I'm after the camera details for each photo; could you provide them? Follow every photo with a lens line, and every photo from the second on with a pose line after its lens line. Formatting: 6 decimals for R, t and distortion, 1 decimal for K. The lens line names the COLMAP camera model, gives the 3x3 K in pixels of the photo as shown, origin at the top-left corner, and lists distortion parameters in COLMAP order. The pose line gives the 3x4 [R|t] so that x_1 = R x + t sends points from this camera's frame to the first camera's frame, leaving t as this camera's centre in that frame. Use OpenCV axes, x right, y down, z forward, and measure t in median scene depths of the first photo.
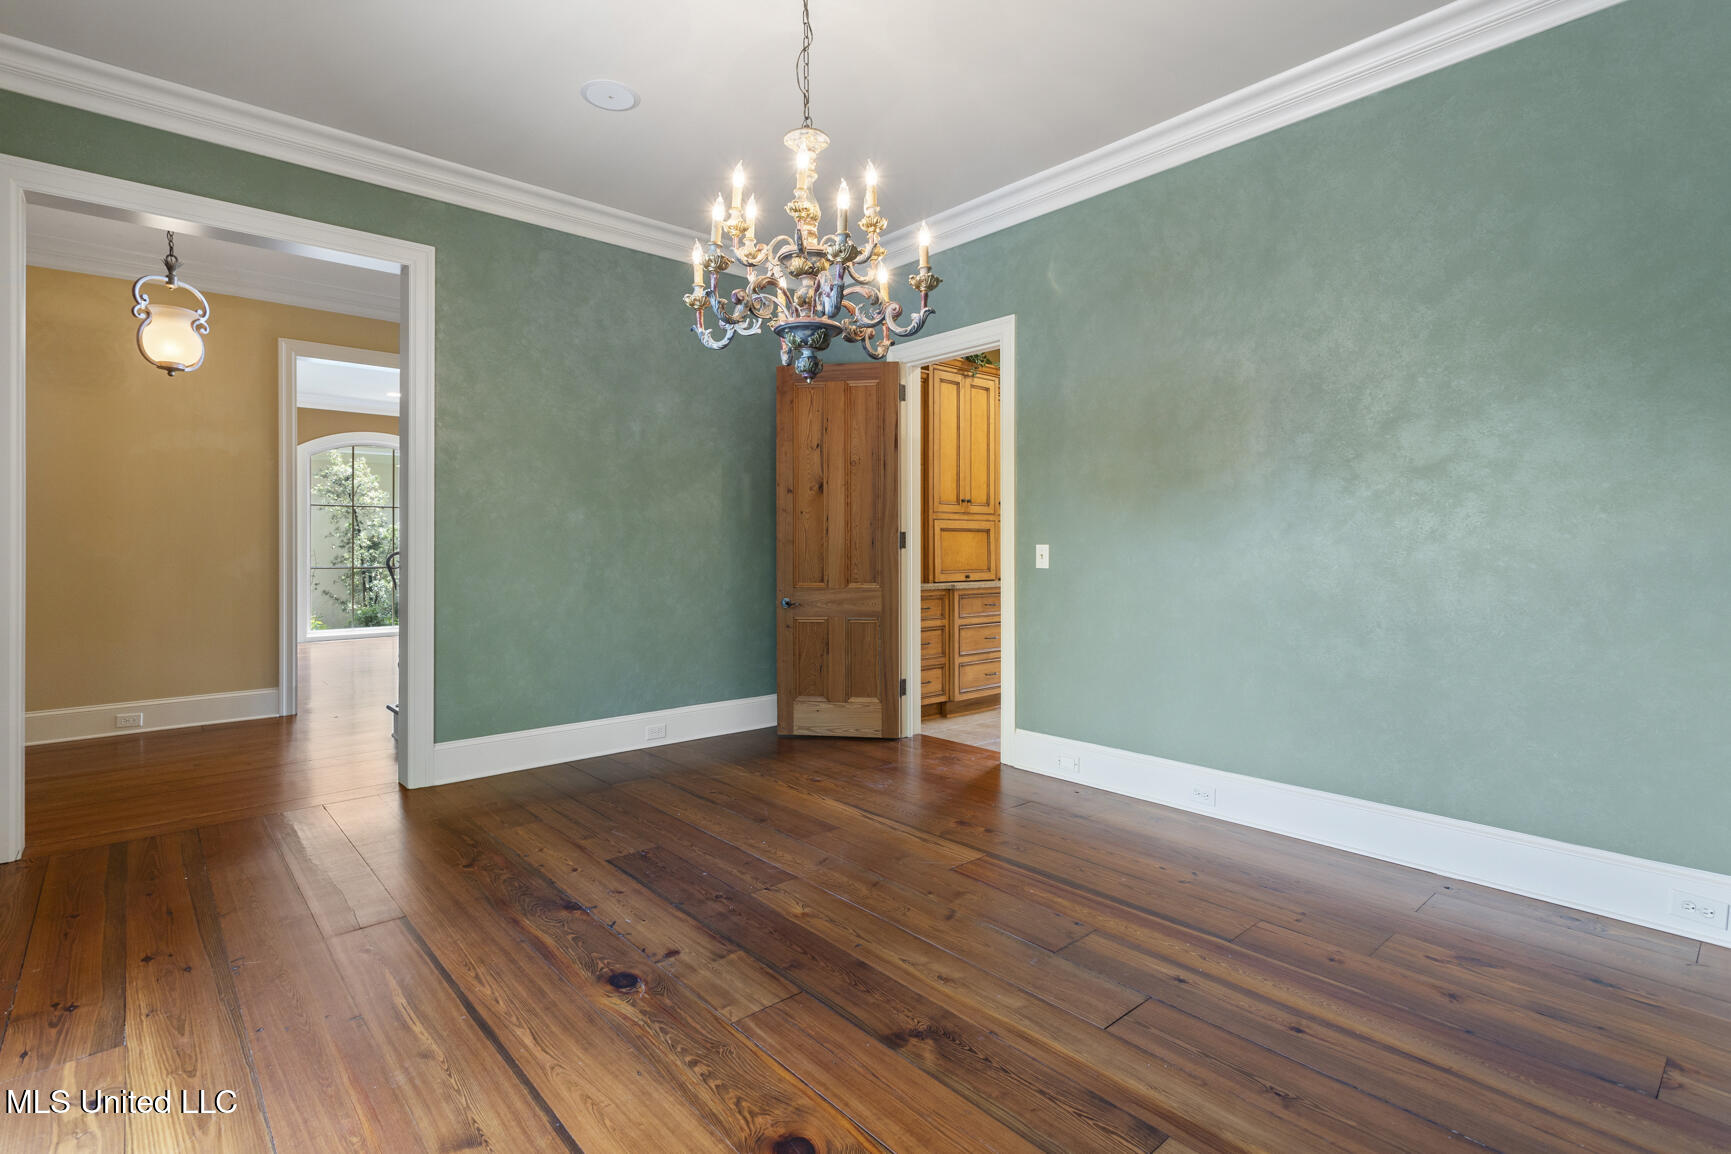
lens RADIAL K [[844.5, 0, 852.7], [0, 844.5, 572.2], [0, 0, 1]] dist [0.000531, 0.002367]
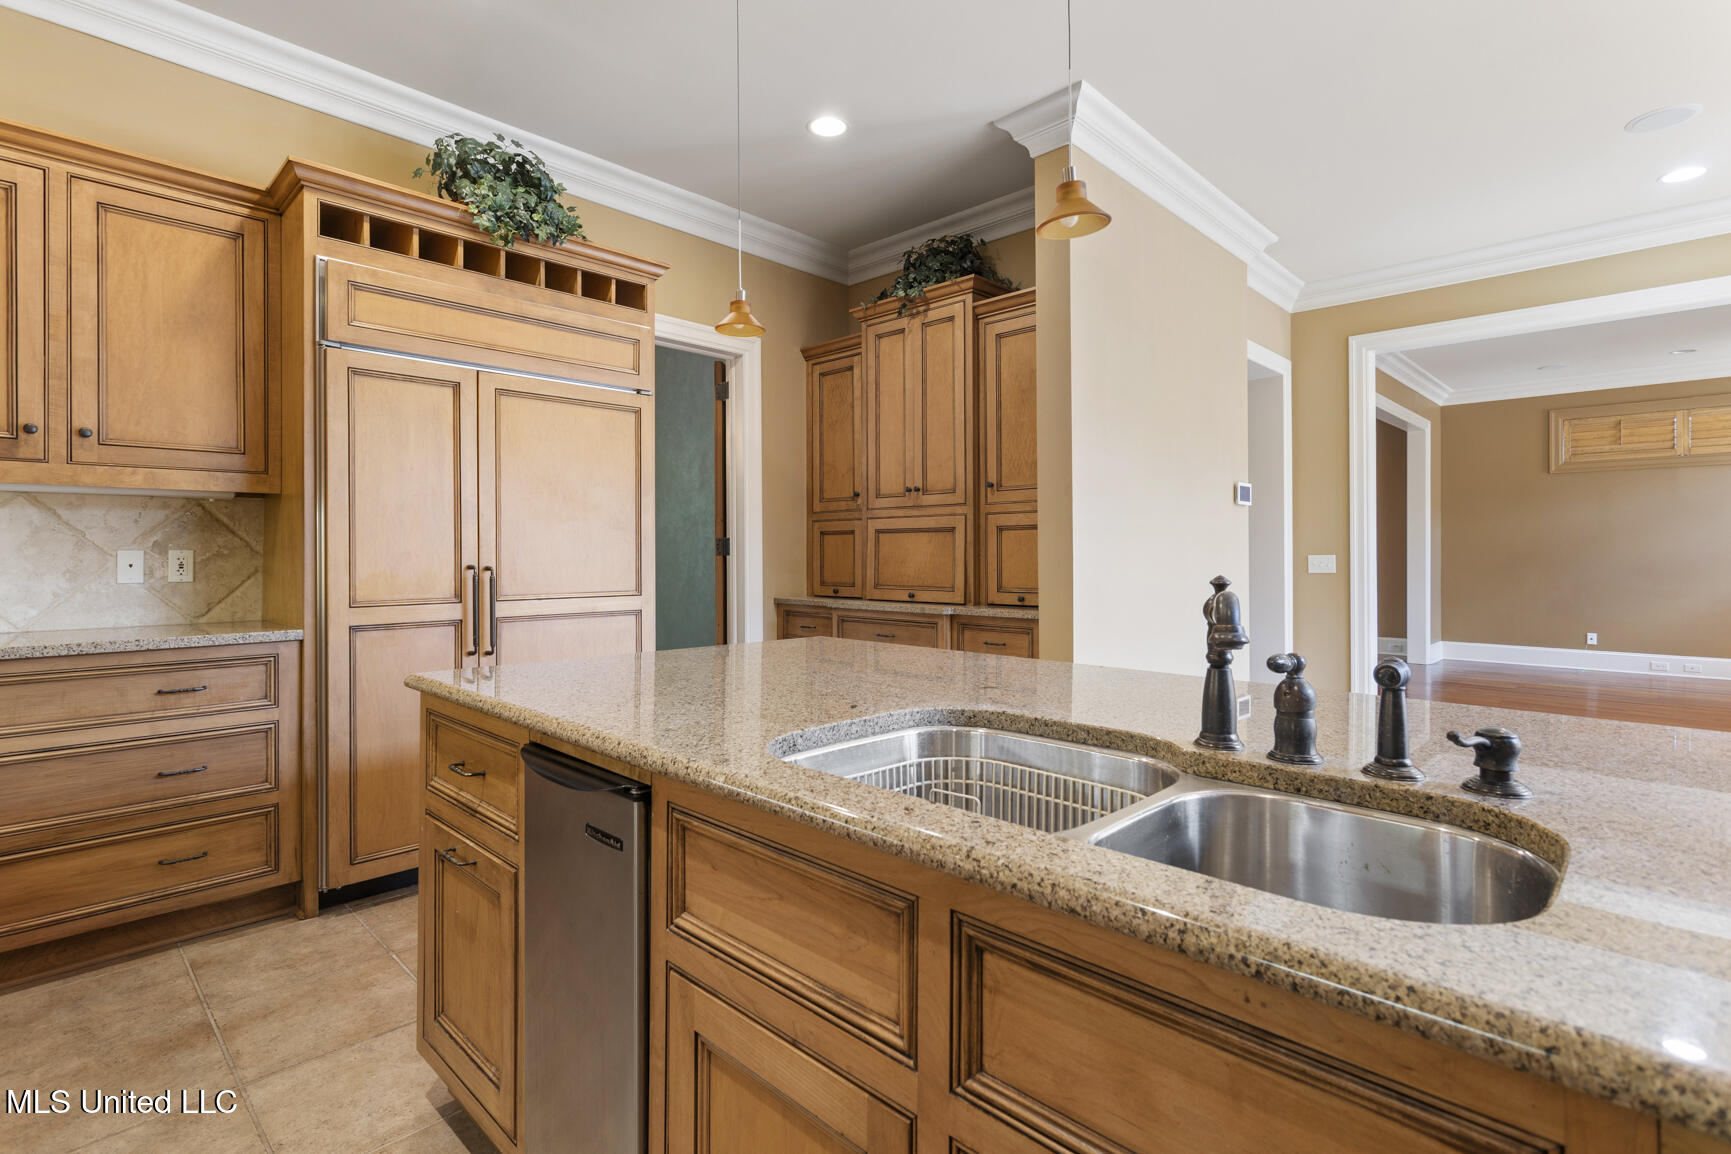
lens RADIAL K [[844.5, 0, 863.5], [0, 844.5, 557.8], [0, 0, 1]] dist [0.000531, 0.002367]
pose [[0.085975, 0.007485, -0.996269, 0.839705], [-0.022098, 0.999740, 0.005604, -0.029800], [0.996052, 0.021534, 0.086118, 0.896156]]
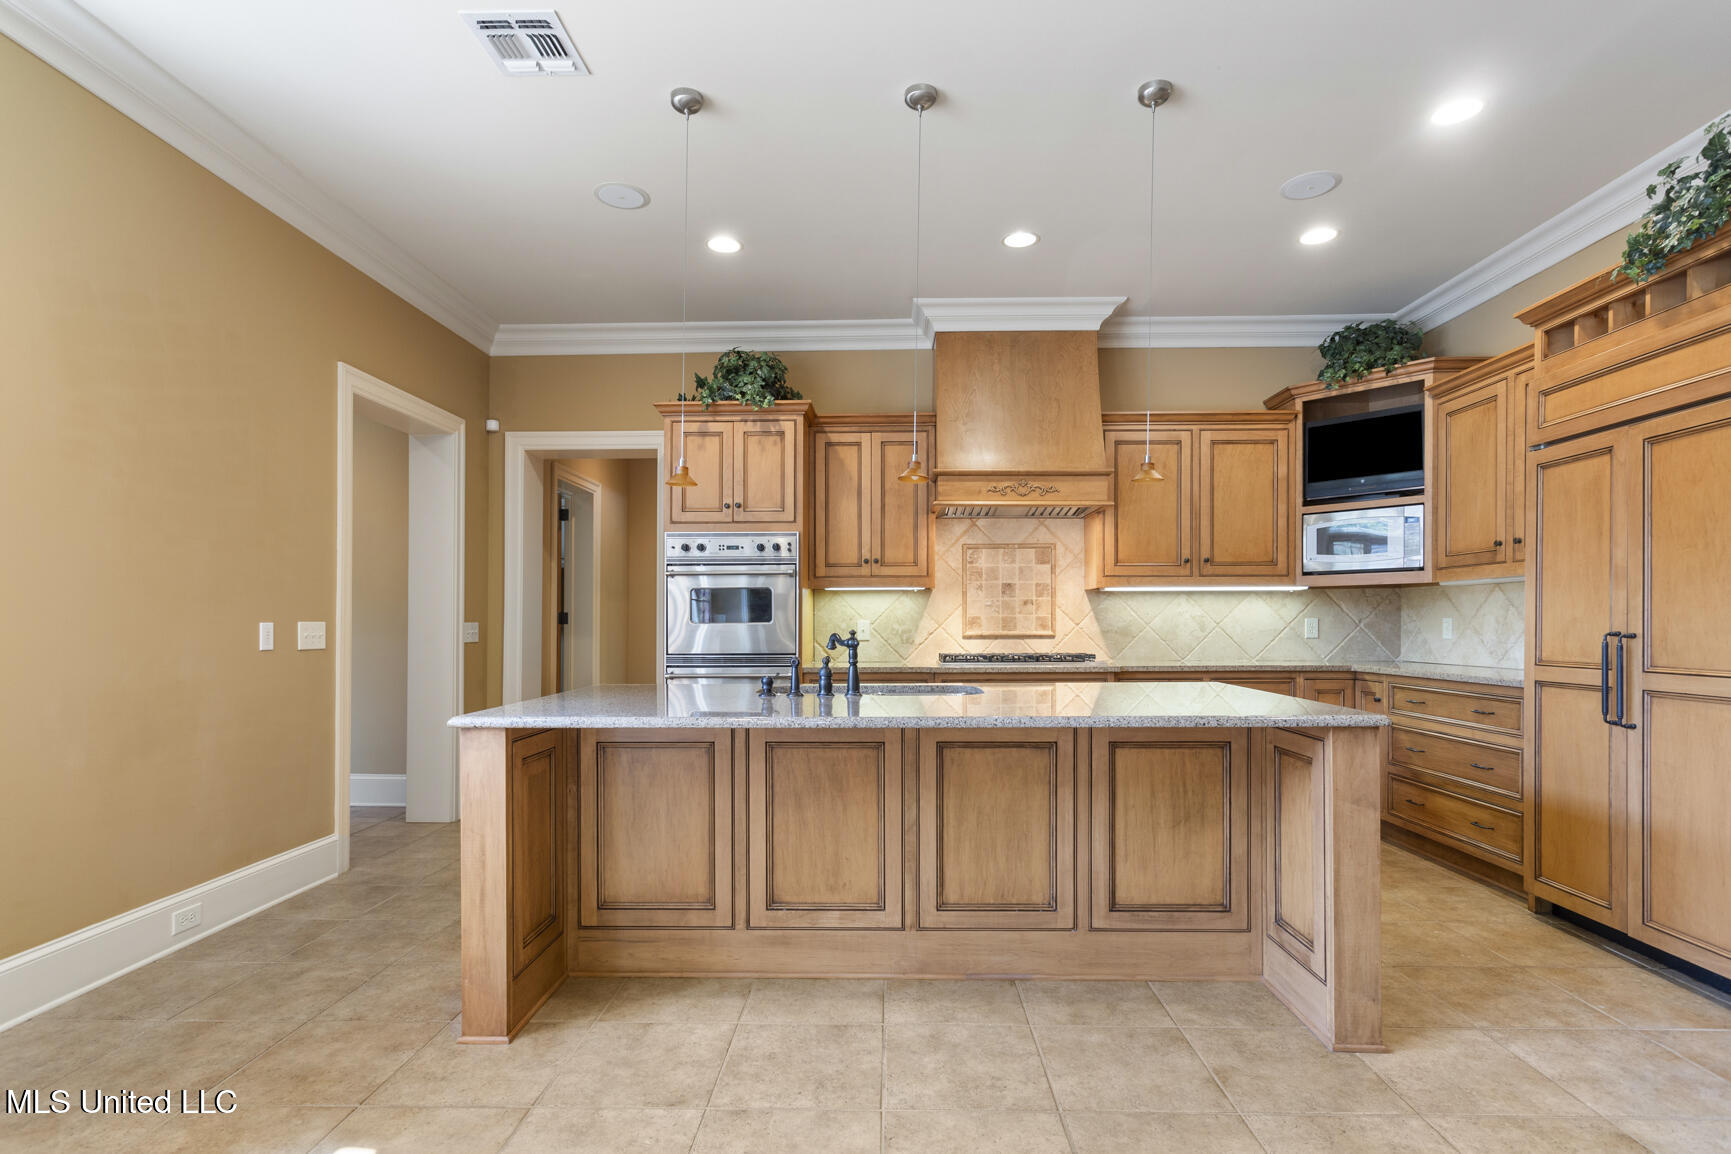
lens RADIAL K [[844.5, 0, 878.0], [0, 844.5, 624.3], [0, 0, 1]] dist [0.000531, 0.002367]
pose [[-0.742969, 0.001501, 0.669324, 0.331384], [0.018081, 0.999678, 0.017828, -0.037832], [-0.669082, 0.025347, -0.742757, 1.334809]]
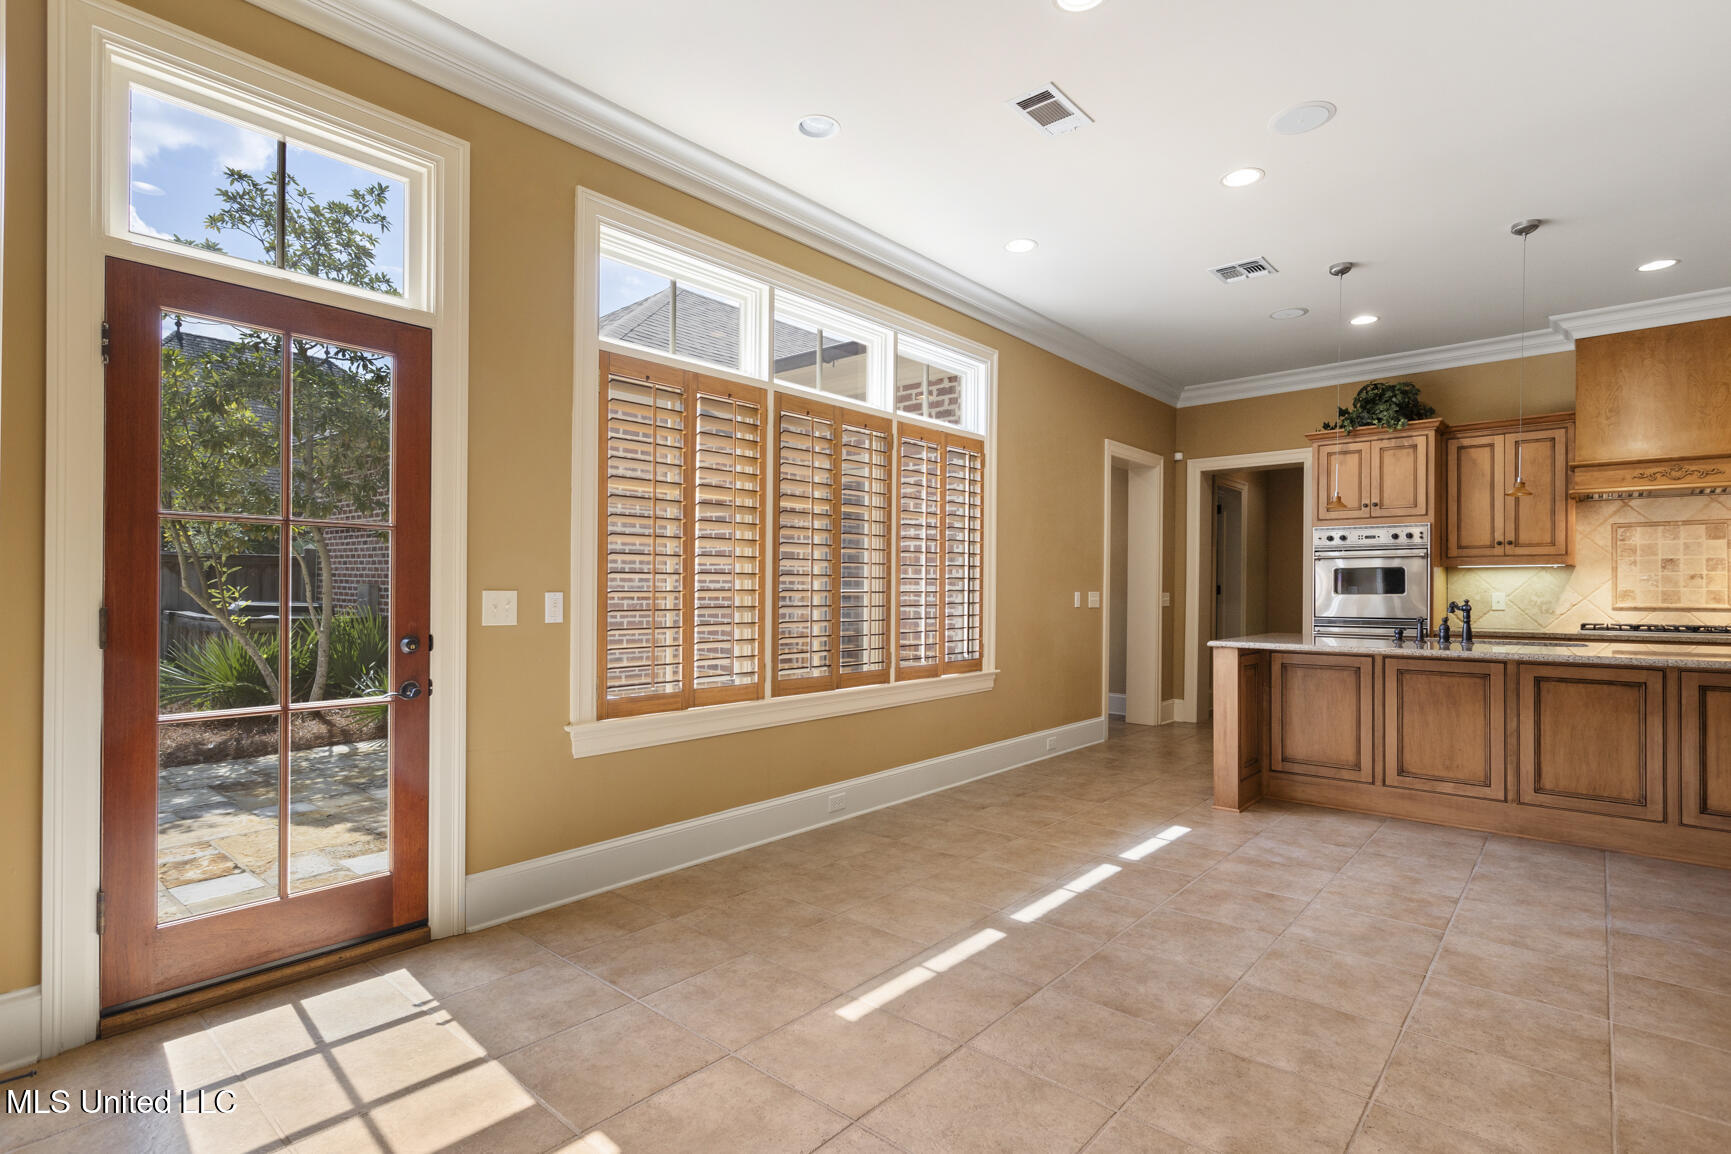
lens RADIAL K [[844.5, 0, 870.2], [0, 844.5, 584.3], [0, 0, 1]] dist [0.000531, 0.002367]
pose [[-0.140505, 0.010217, 0.990027, 0.031573], [0.017319, 0.999819, -0.007860, -0.042084], [-0.989929, 0.016042, -0.140656, 1.582615]]
